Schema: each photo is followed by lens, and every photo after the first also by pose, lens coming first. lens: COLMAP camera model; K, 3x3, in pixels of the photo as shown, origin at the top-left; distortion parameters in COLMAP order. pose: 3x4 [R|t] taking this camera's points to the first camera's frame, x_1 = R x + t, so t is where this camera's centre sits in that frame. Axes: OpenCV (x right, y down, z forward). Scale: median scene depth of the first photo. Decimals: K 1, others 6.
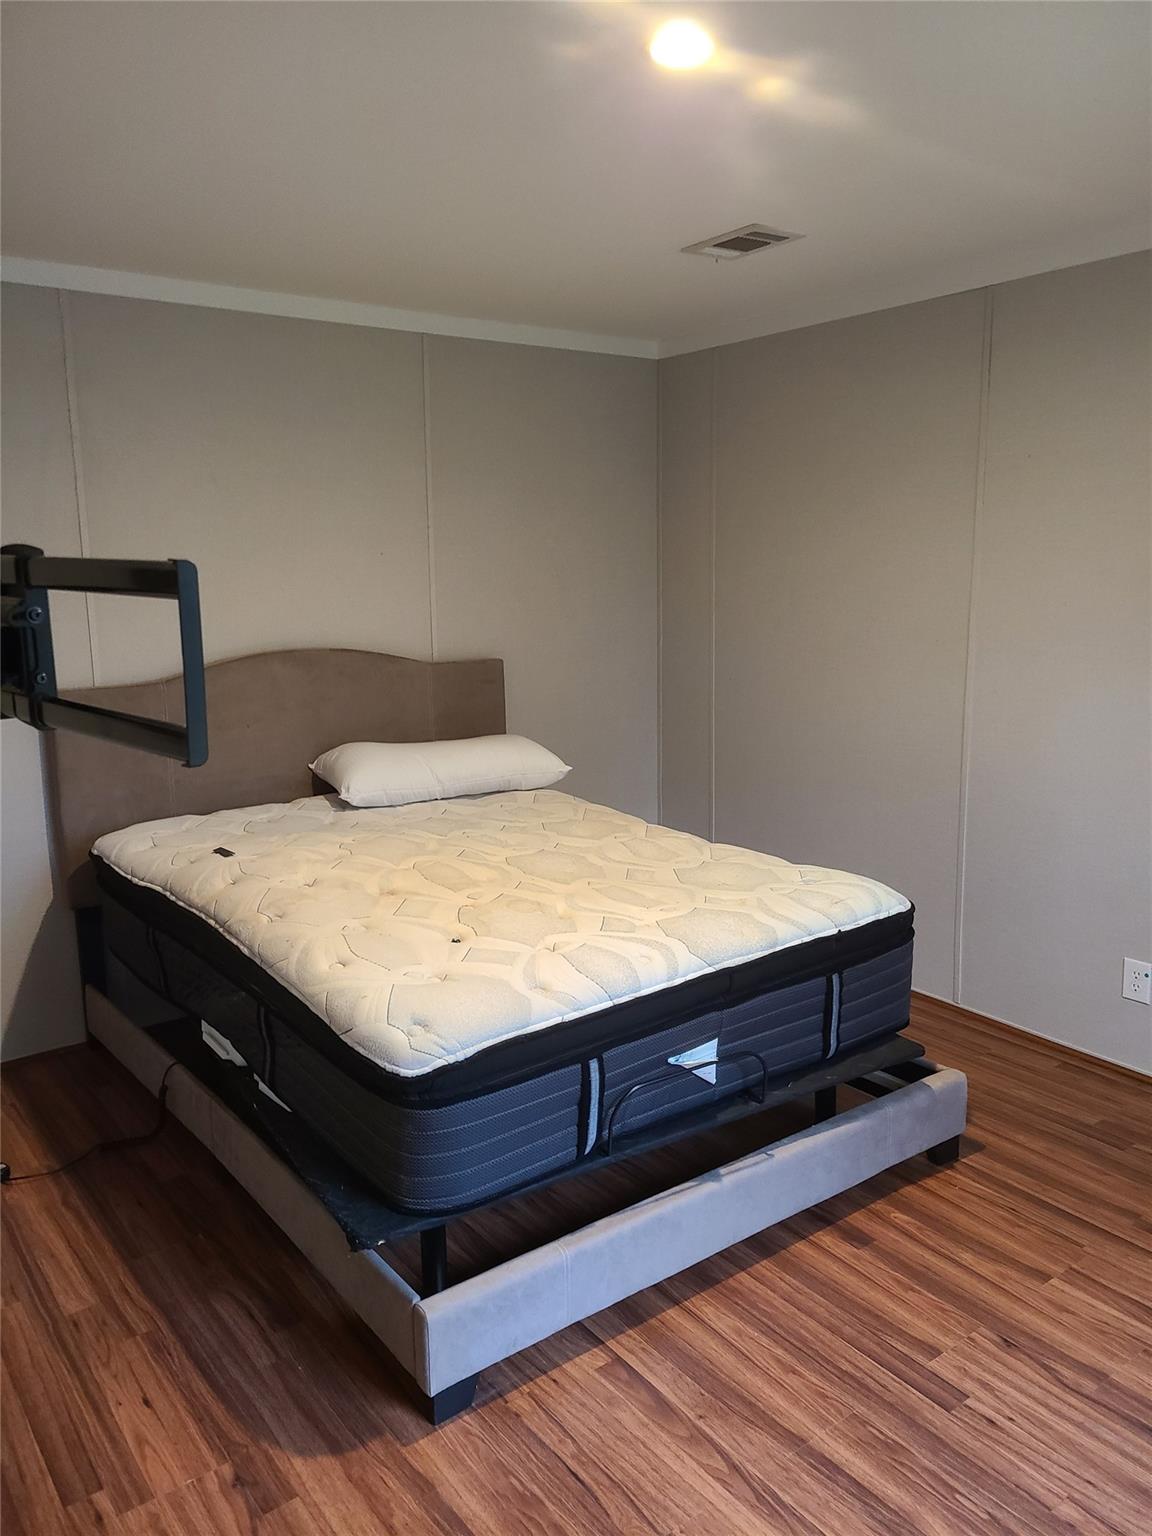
lens RADIAL K [[1149.9, 0, 578.4], [0, 1149.9, 762.9], [0, 0, 1]] dist [0.072792, -0.054570]
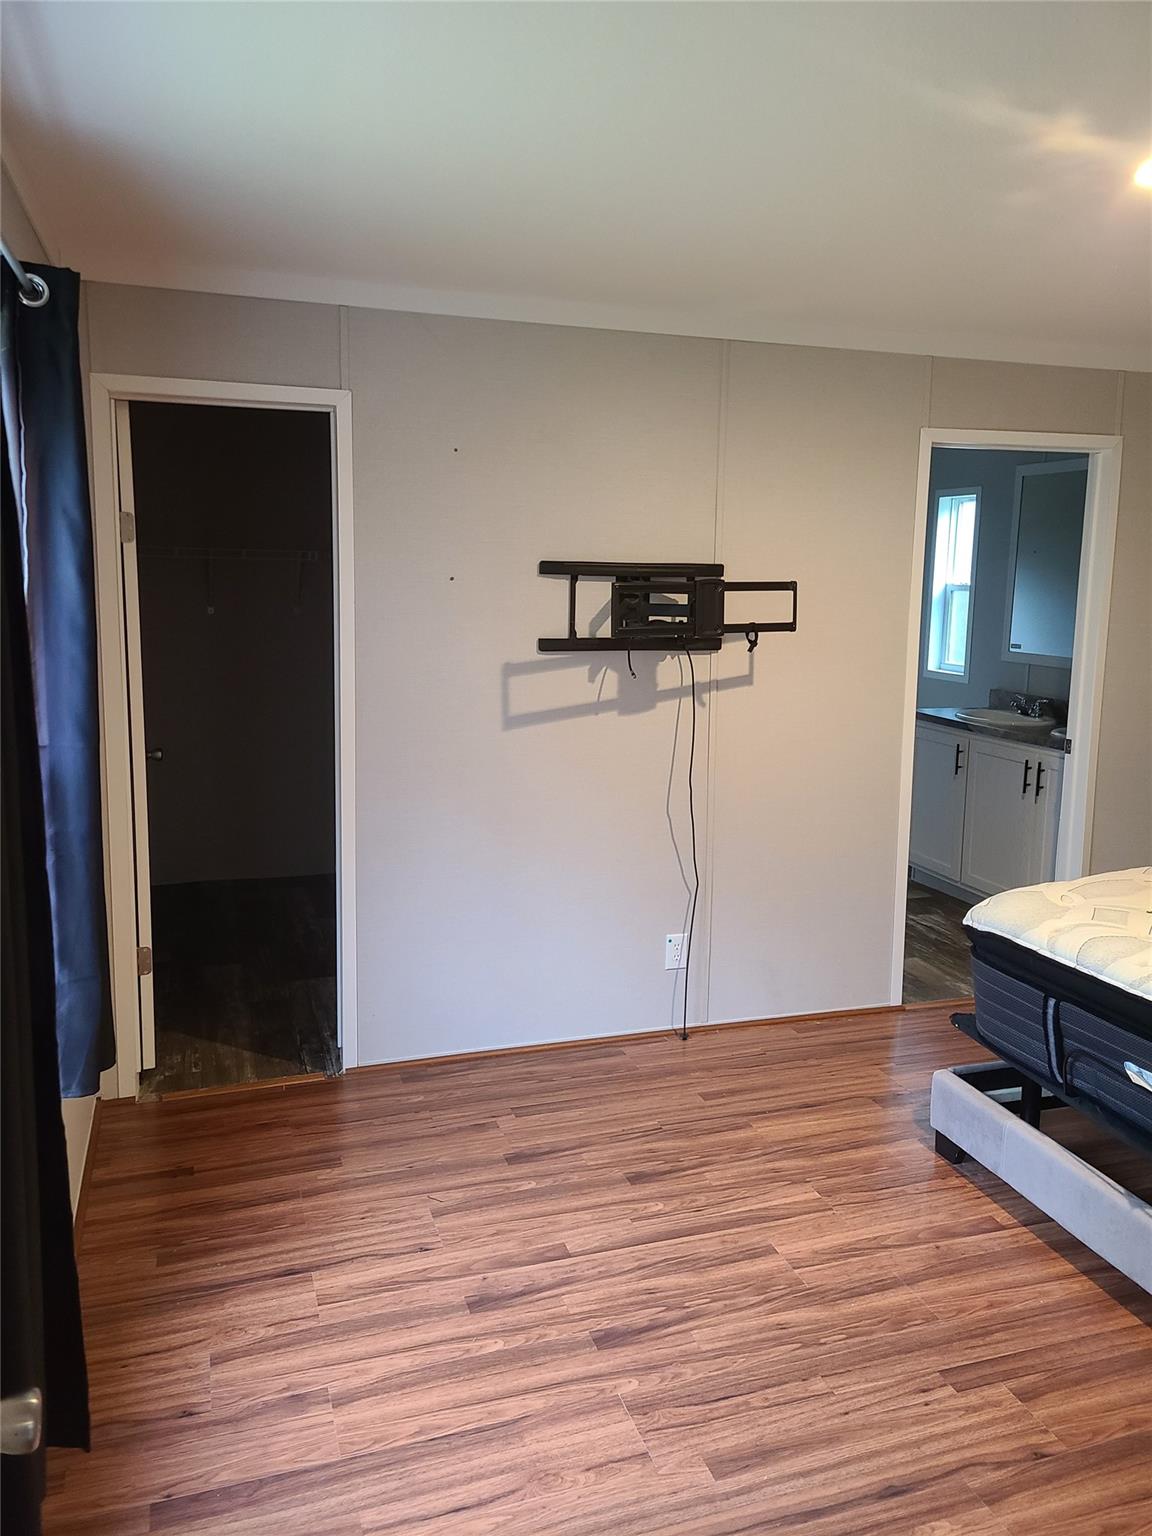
lens RADIAL K [[1149.9, 0, 573.9], [0, 1149.9, 762.1], [0, 0, 1]] dist [0.072792, -0.054570]
pose [[-0.321922, 0.158049, -0.933481, 1.307709], [-0.186679, 0.956015, 0.226242, -0.170461], [0.928179, 0.247094, -0.278258, 0.815008]]
